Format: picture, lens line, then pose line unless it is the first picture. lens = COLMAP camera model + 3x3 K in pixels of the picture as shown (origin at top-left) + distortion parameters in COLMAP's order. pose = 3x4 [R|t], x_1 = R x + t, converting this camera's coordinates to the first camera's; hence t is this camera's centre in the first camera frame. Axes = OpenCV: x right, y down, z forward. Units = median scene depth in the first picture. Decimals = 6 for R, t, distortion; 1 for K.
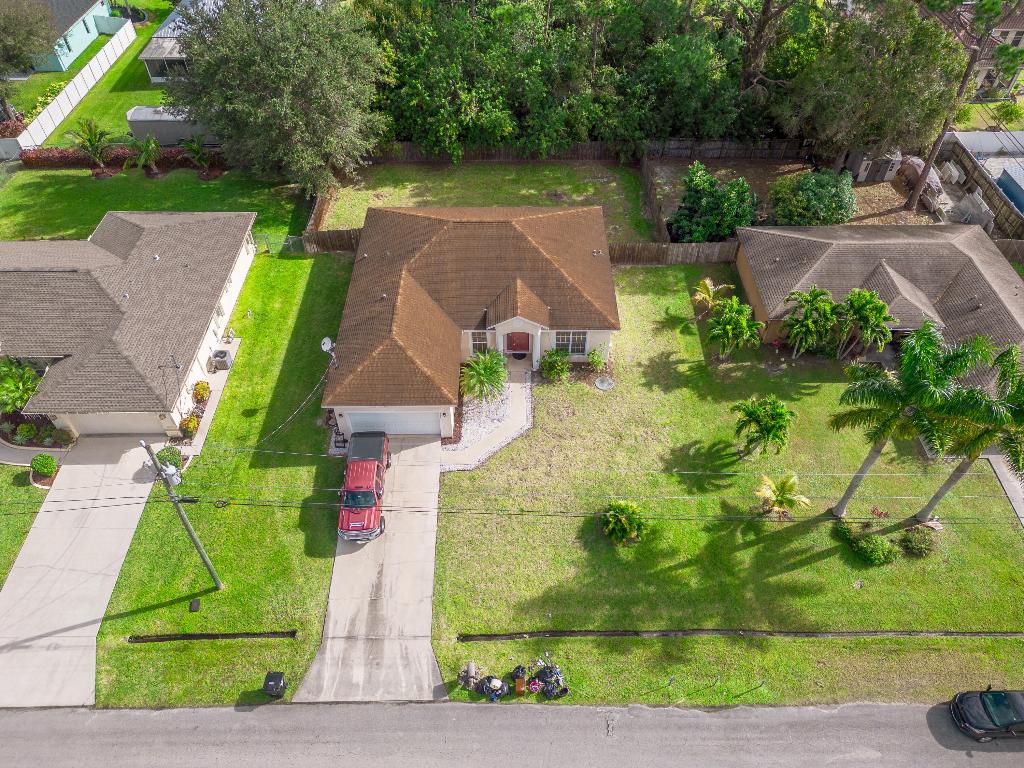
lens RADIAL K [[718.6, 0, 515.4], [0, 718.6, 387.1], [0, 0, 1]] dist [0.060990, -0.054689]
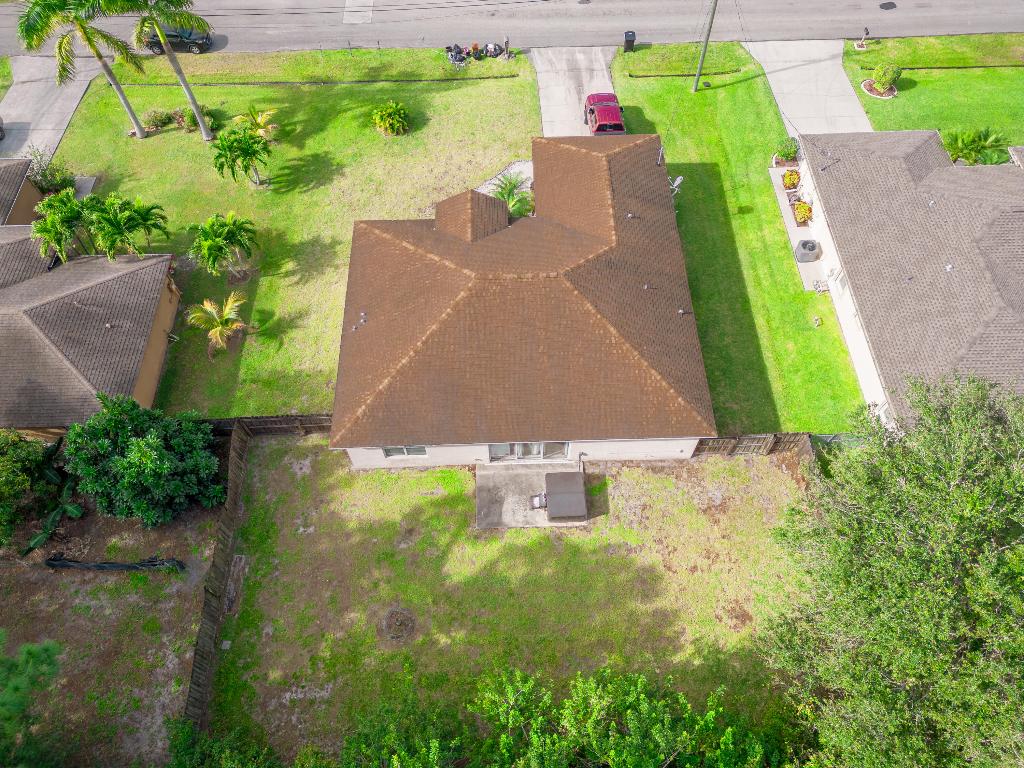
lens RADIAL K [[718.6, 0, 515.4], [0, 718.6, 387.1], [0, 0, 1]] dist [0.060990, -0.054689]
pose [[-0.999712, 0.022511, -0.008278, -0.042355], [-0.014118, -0.273269, 0.961834, -1.093654], [0.019389, 0.961674, 0.273508, 1.063866]]
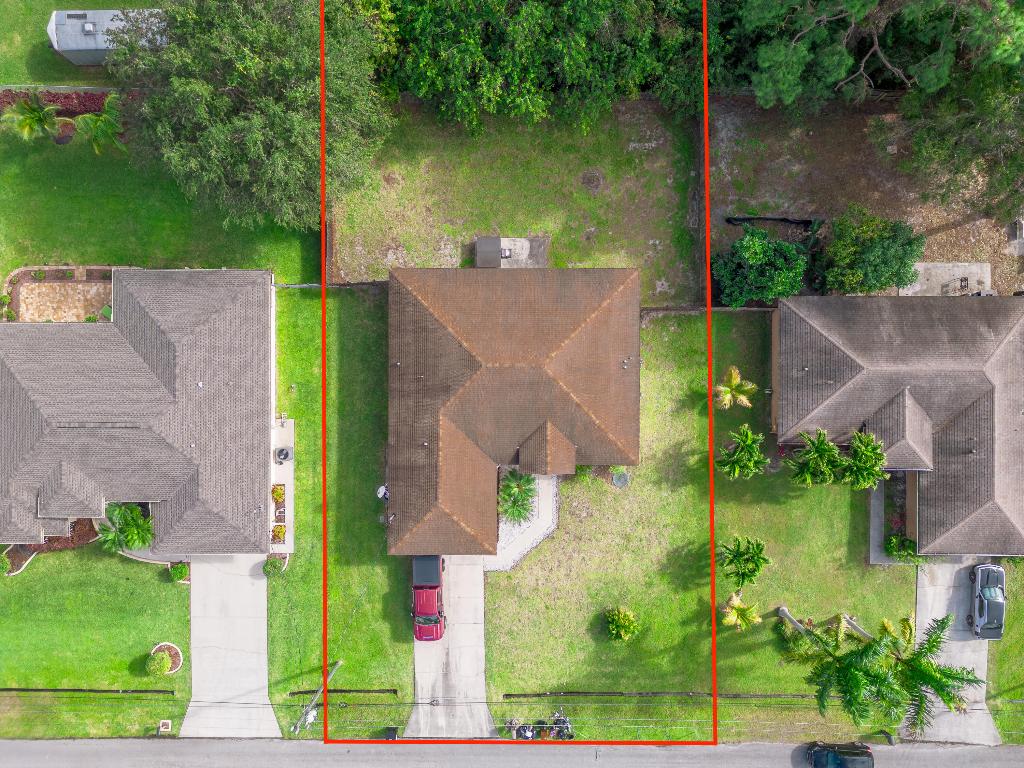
lens RADIAL K [[718.6, 0, 515.4], [0, 718.6, 387.1], [0, 0, 1]] dist [0.060990, -0.054689]
pose [[0.999919, 0.010203, -0.007603, -0.043609], [-0.002201, 0.727202, 0.686420, -1.039856], [0.012532, -0.686348, 0.727166, 0.299342]]
